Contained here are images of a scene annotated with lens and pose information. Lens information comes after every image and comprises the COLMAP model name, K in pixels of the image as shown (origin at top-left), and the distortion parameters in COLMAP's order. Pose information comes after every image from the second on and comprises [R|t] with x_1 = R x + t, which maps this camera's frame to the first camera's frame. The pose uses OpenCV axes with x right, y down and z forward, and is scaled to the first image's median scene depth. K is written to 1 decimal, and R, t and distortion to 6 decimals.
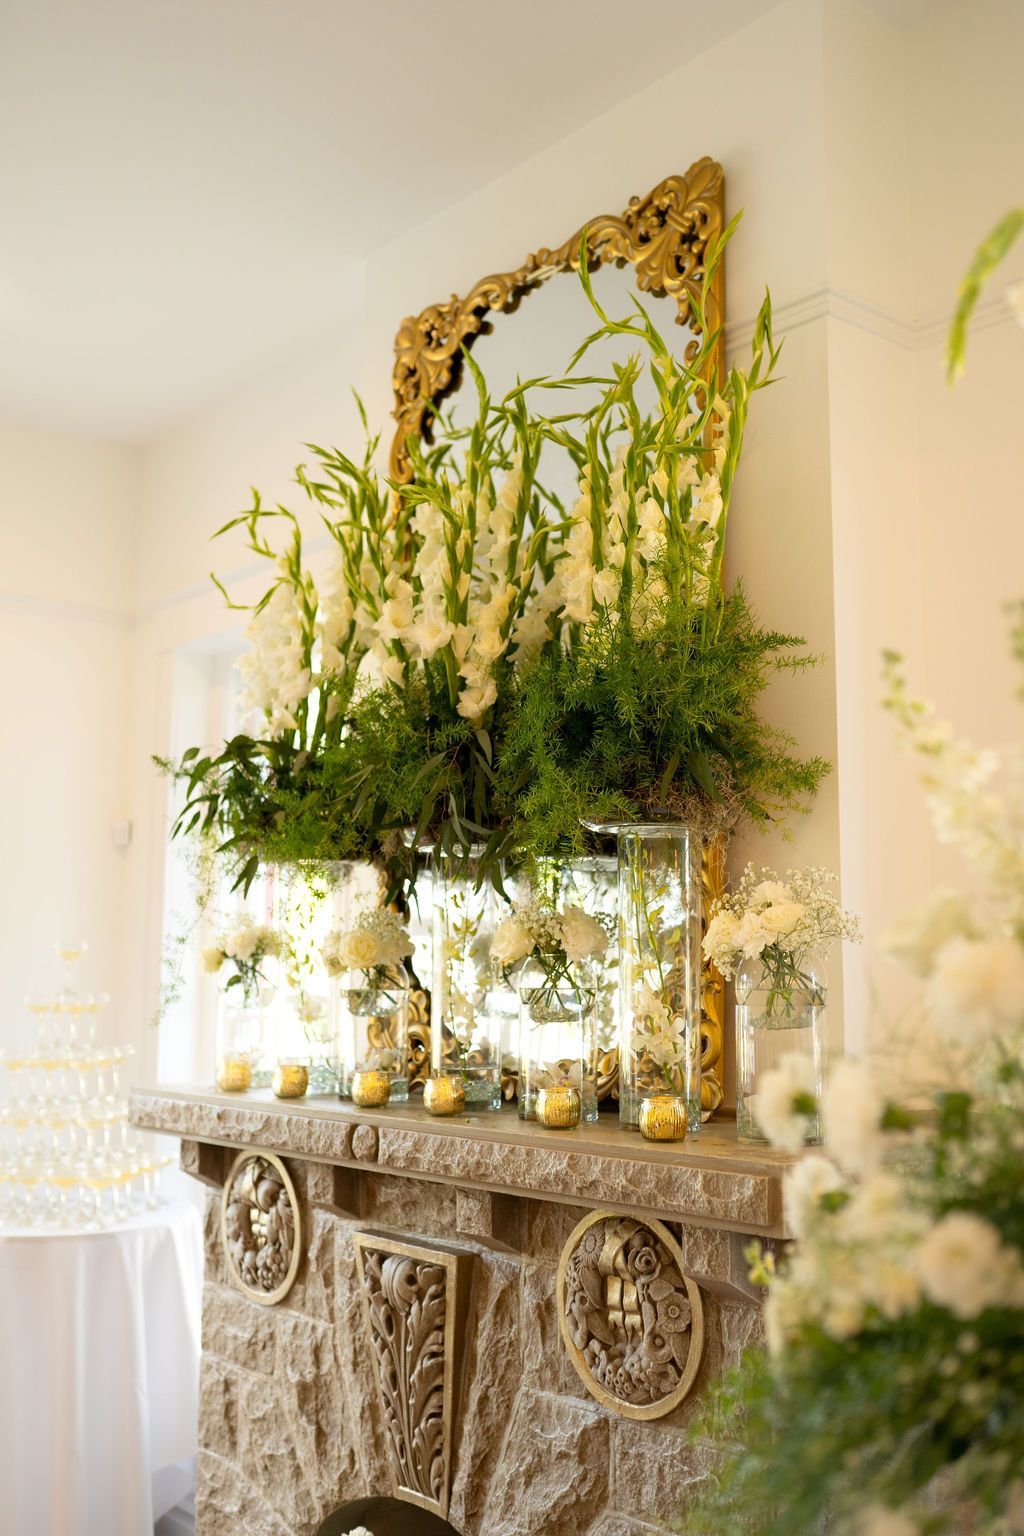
lens RADIAL K [[1529.8, 0, 512.0], [0, 1529.8, 768.0], [0, 0, 1]] dist [-0.010991, 0.011007]
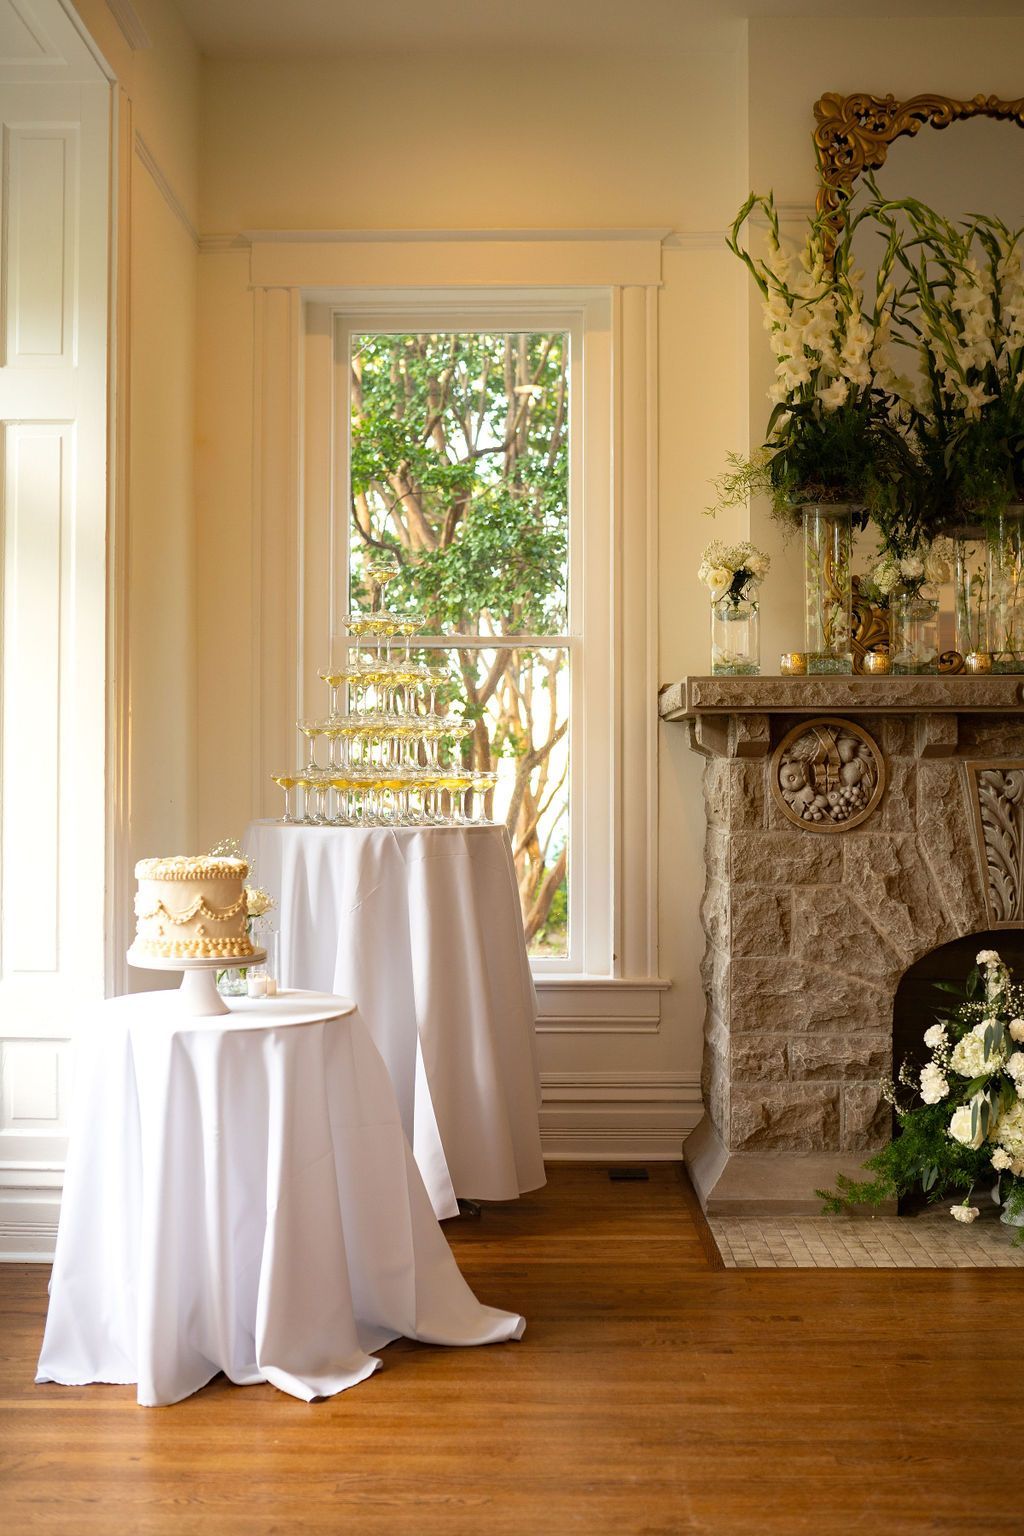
lens RADIAL K [[1529.8, 0, 512.0], [0, 1529.8, 768.0], [0, 0, 1]] dist [-0.010991, 0.011007]
pose [[0.636448, 0.013108, 0.771208, -1.403493], [-0.098767, 0.993010, 0.064631, 0.240832], [-0.764970, -0.117304, 0.633294, 0.380093]]
